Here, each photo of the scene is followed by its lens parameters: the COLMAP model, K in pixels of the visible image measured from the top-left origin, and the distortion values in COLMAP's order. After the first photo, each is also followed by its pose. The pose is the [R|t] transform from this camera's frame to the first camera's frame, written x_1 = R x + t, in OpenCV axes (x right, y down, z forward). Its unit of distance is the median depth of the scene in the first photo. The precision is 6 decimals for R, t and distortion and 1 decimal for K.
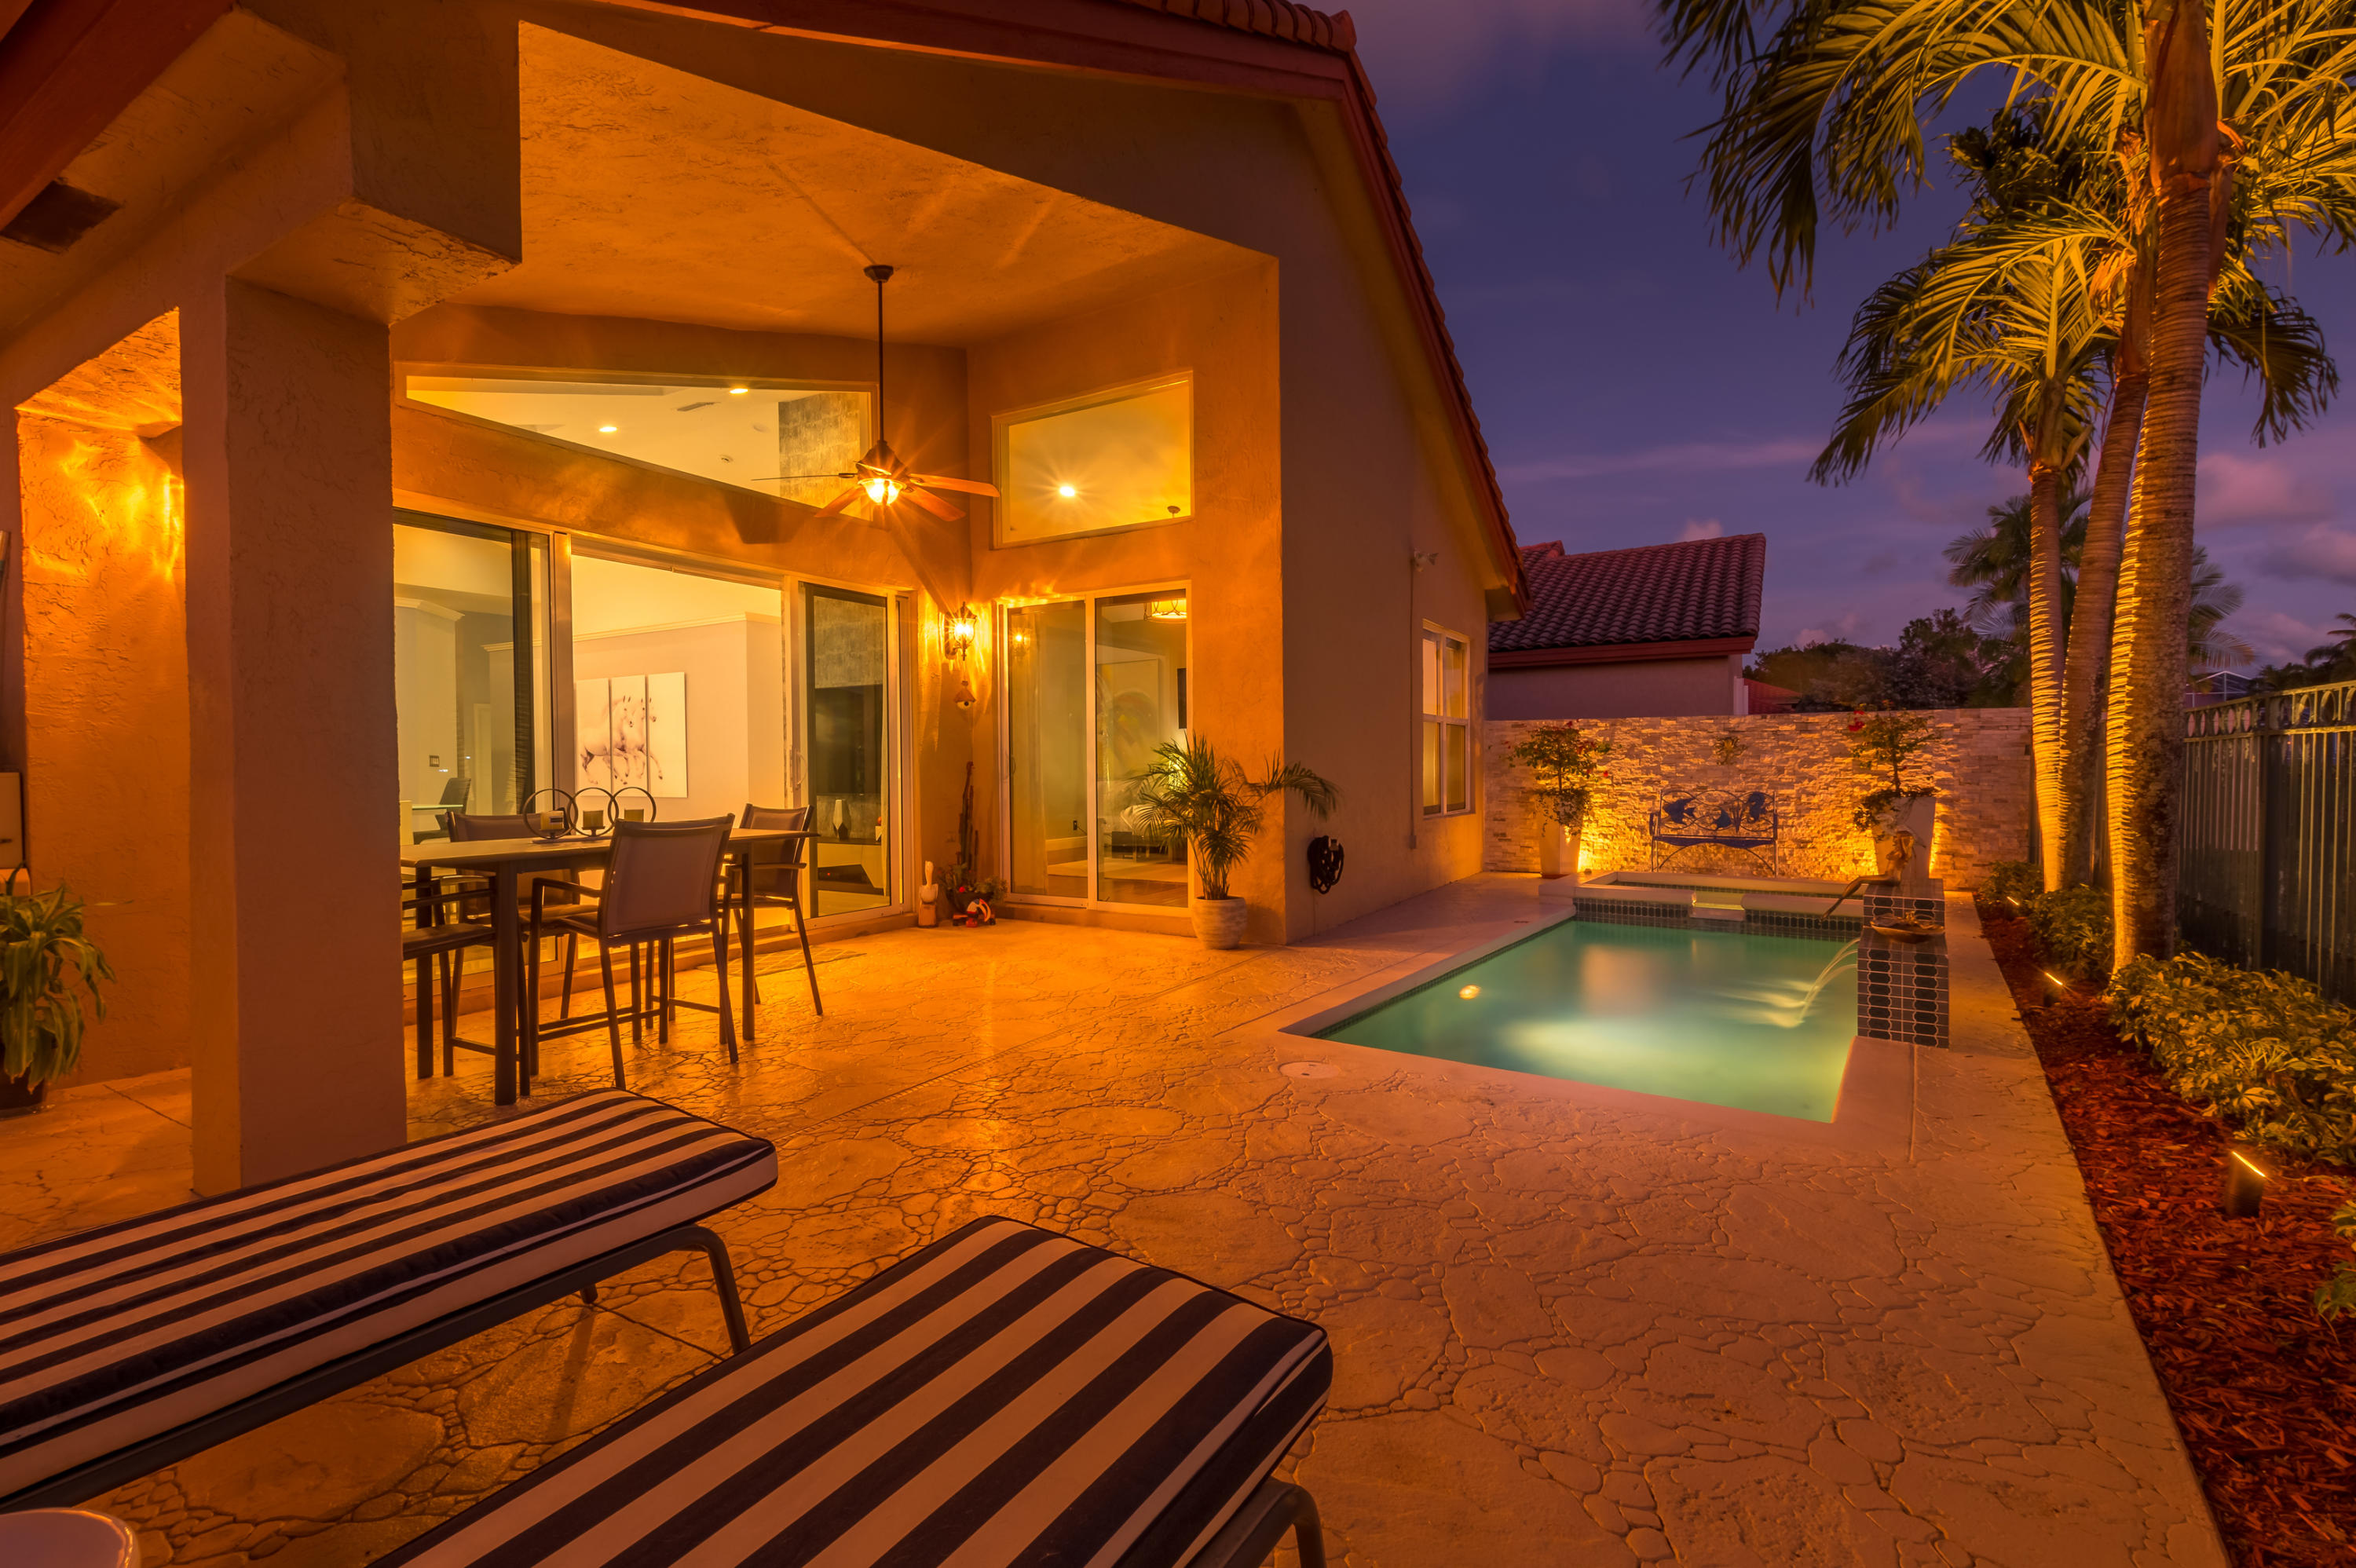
lens RADIAL K [[1022.6, 0, 1178.0], [0, 1022.6, 784.0], [0, 0, 1]] dist [0.010791, -0.003765]
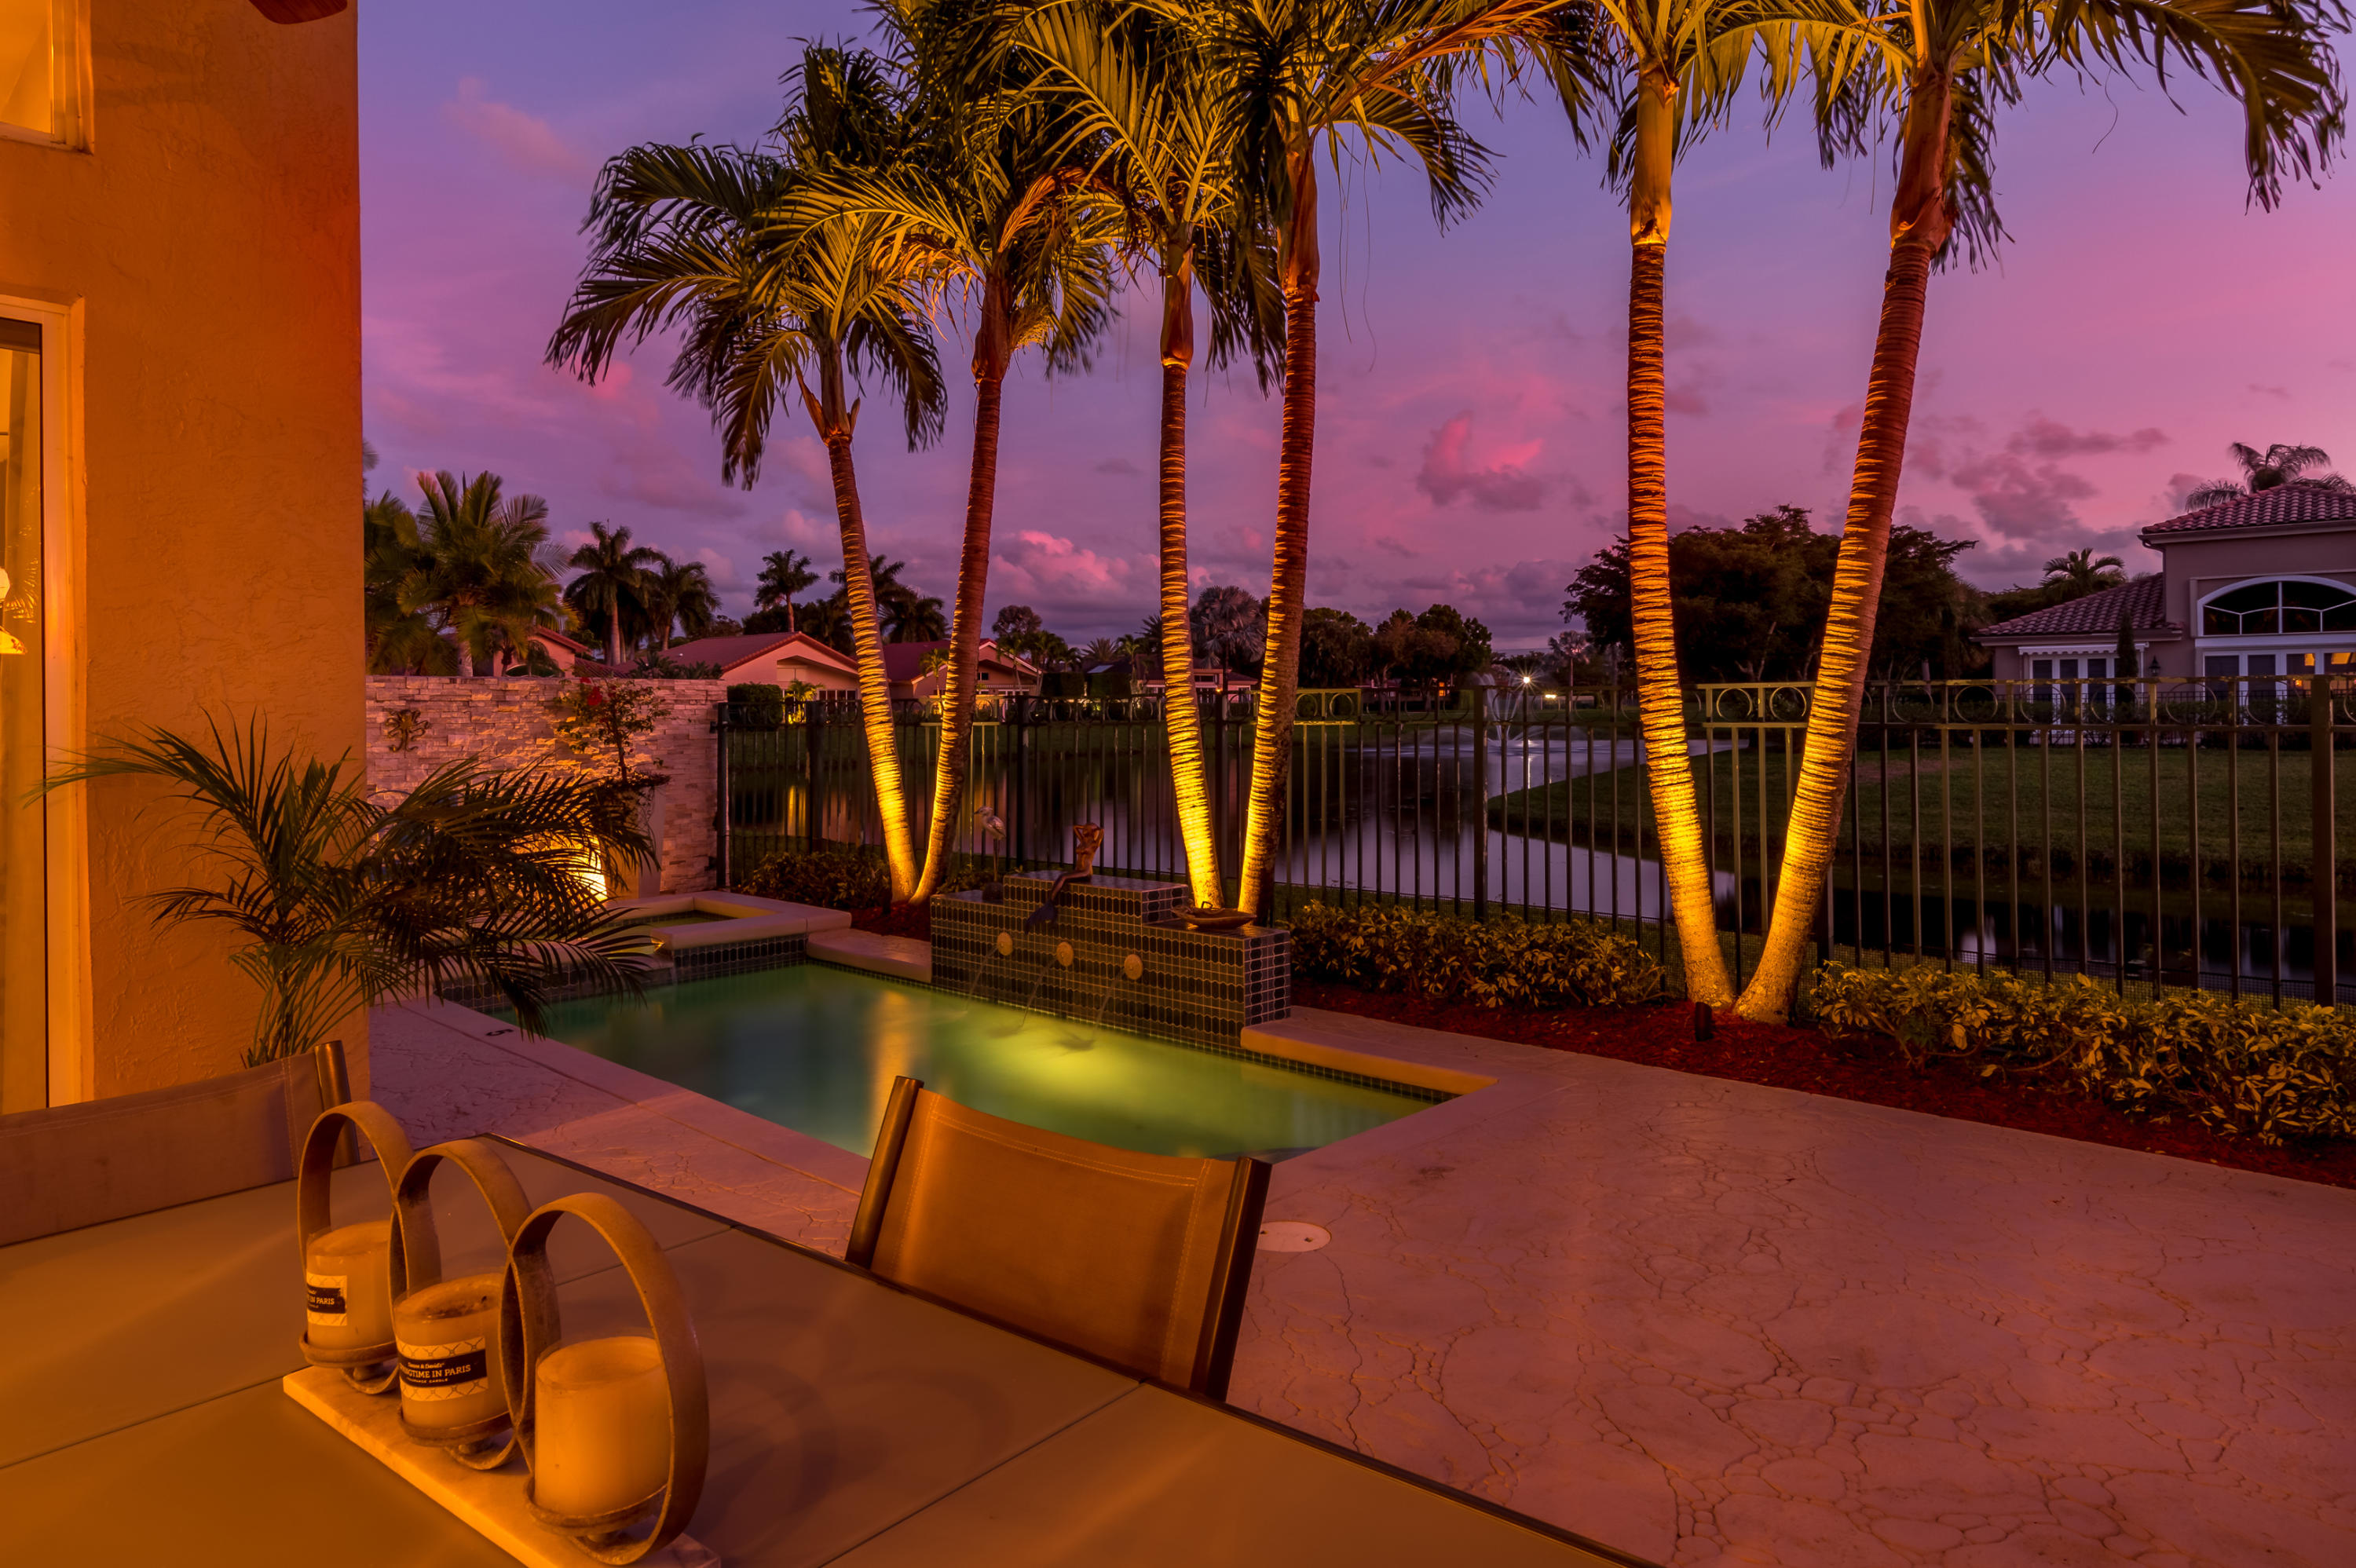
lens RADIAL K [[1472.8, 0, 1179.7], [0, 1472.8, 721.0], [0, 0, 1]] dist [0.006199, 0.000926]
pose [[0.131142, -0.003386, 0.991358, -0.349965], [0.026552, 0.999647, -0.000099, -0.025296], [-0.991008, 0.026335, 0.131186, 0.387445]]
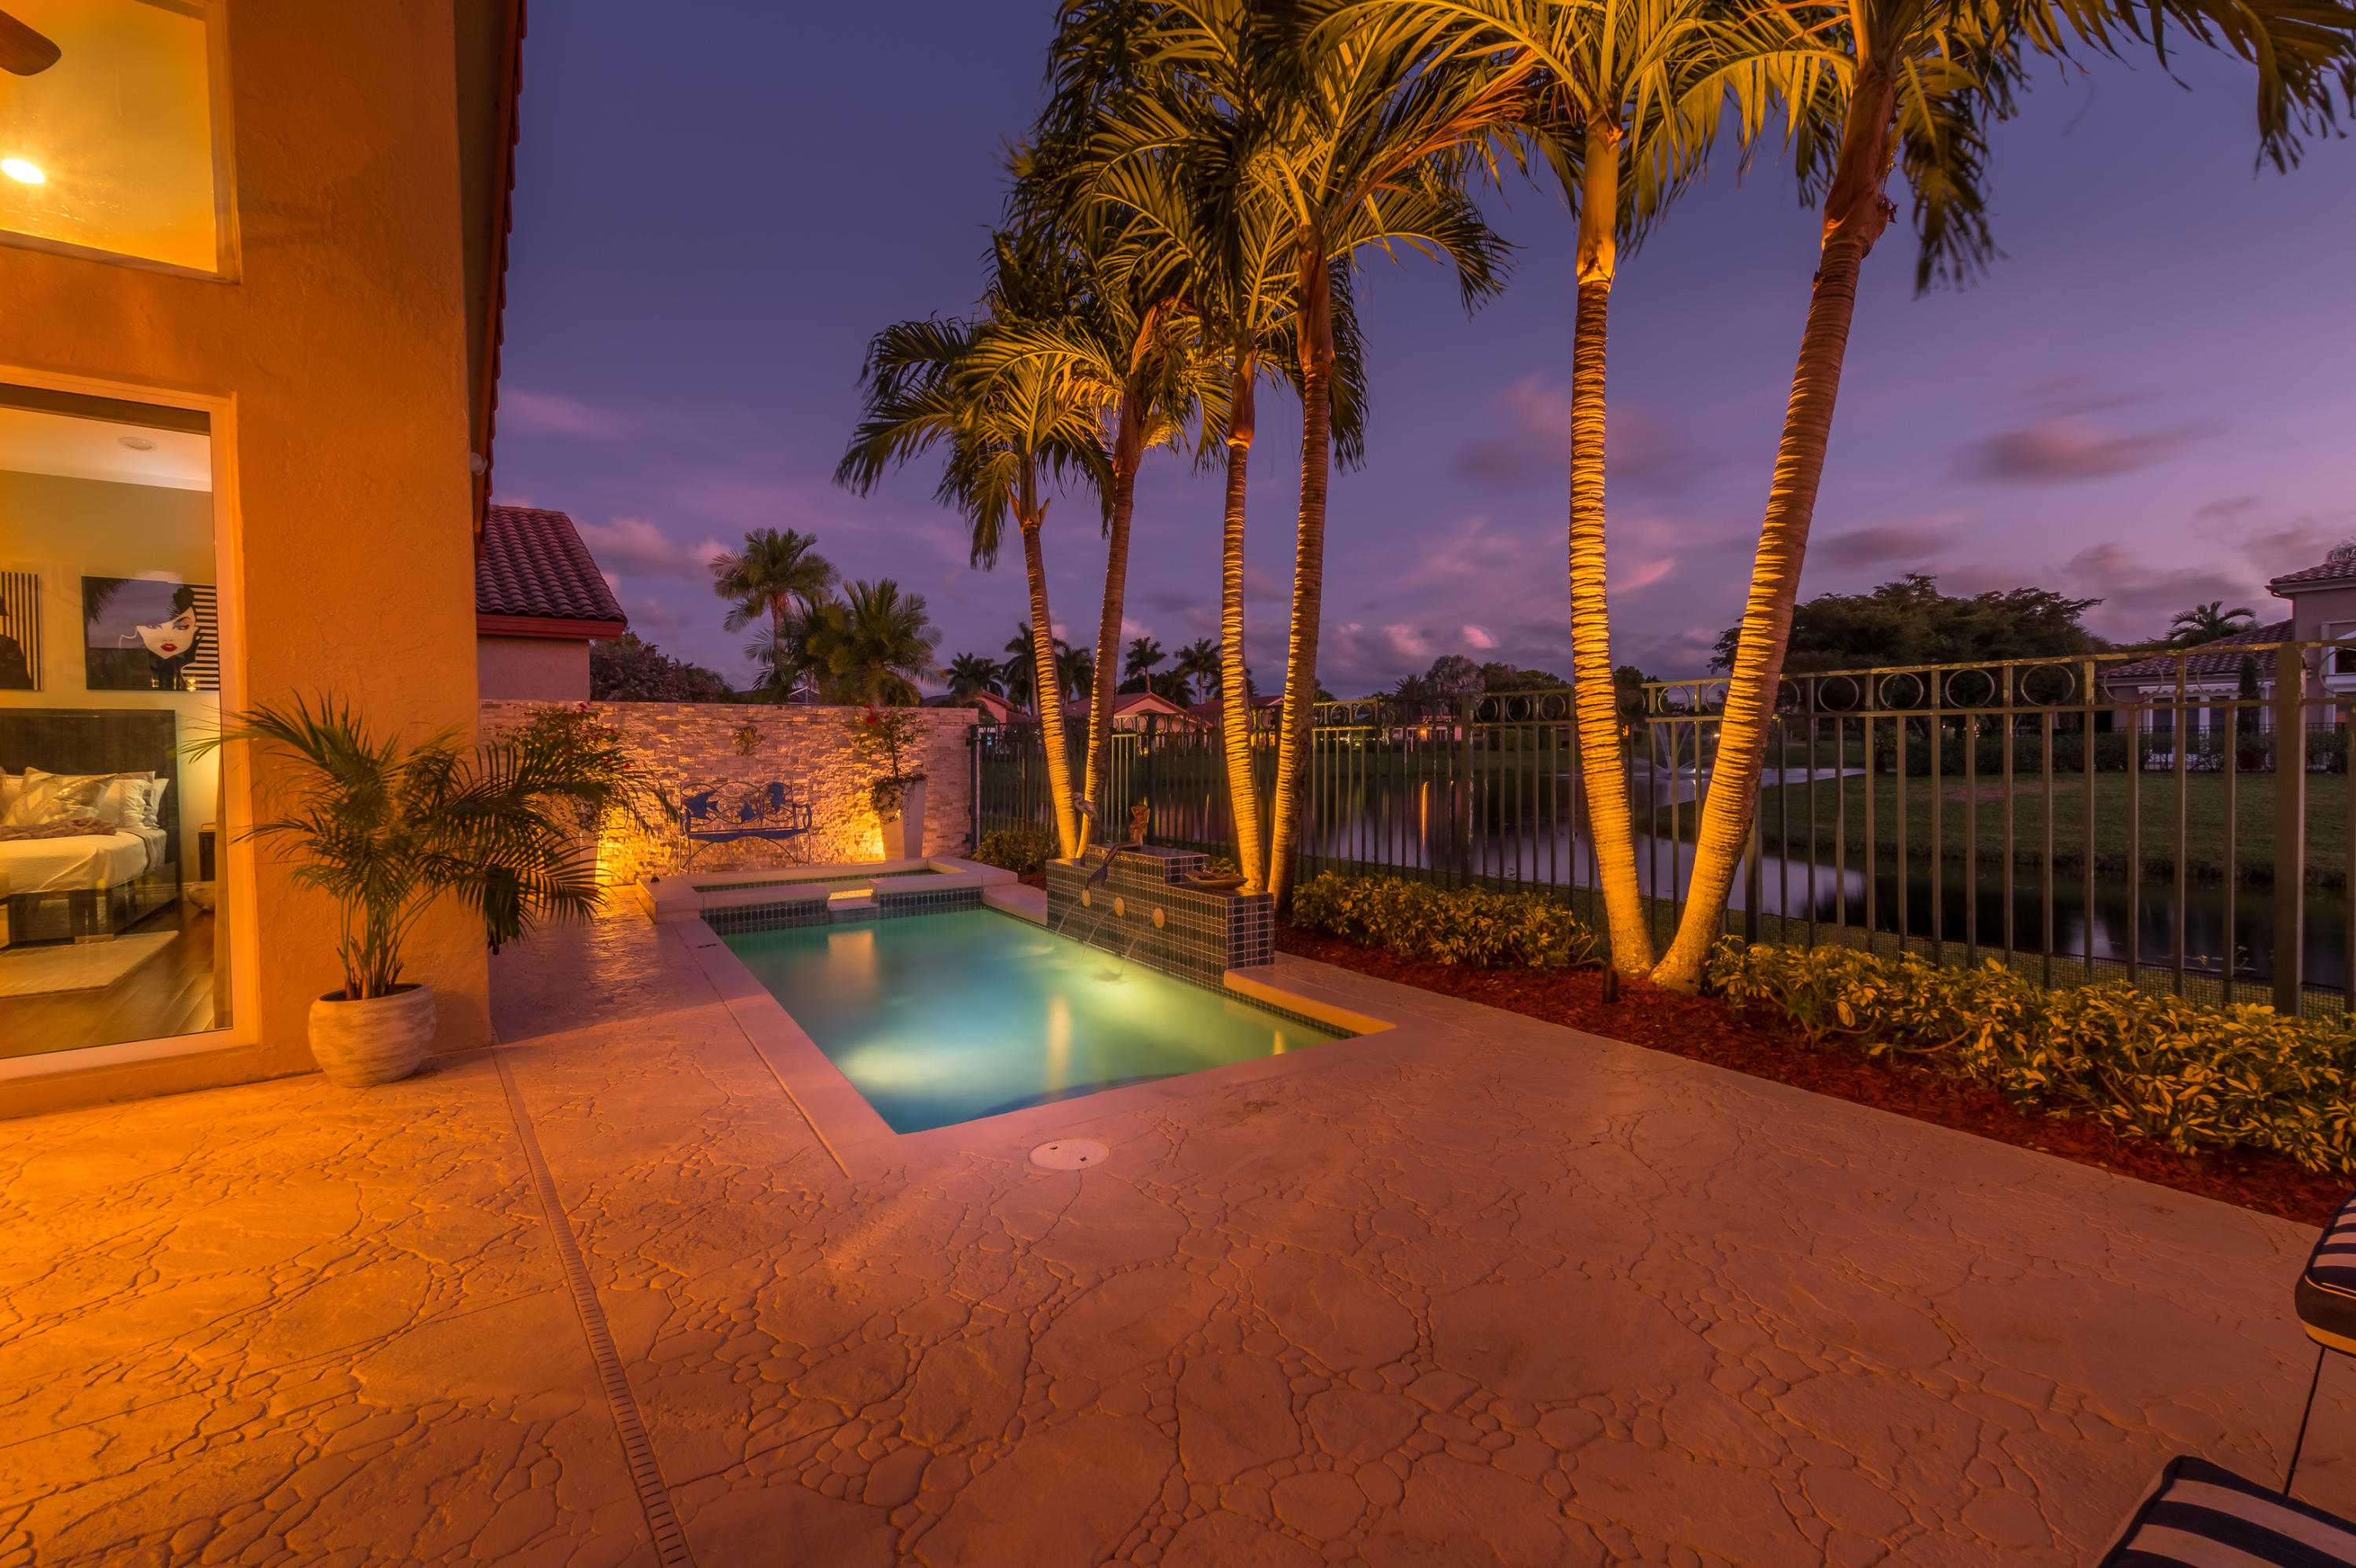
lens RADIAL K [[1022.6, 0, 1178.0], [0, 1022.6, 784.0], [0, 0, 1]] dist [0.010791, -0.003765]
pose [[0.367679, -0.029161, 0.929495, -0.221694], [0.025090, 0.999455, 0.021431, -0.002142], [-0.929614, 0.015441, 0.368211, 0.269302]]
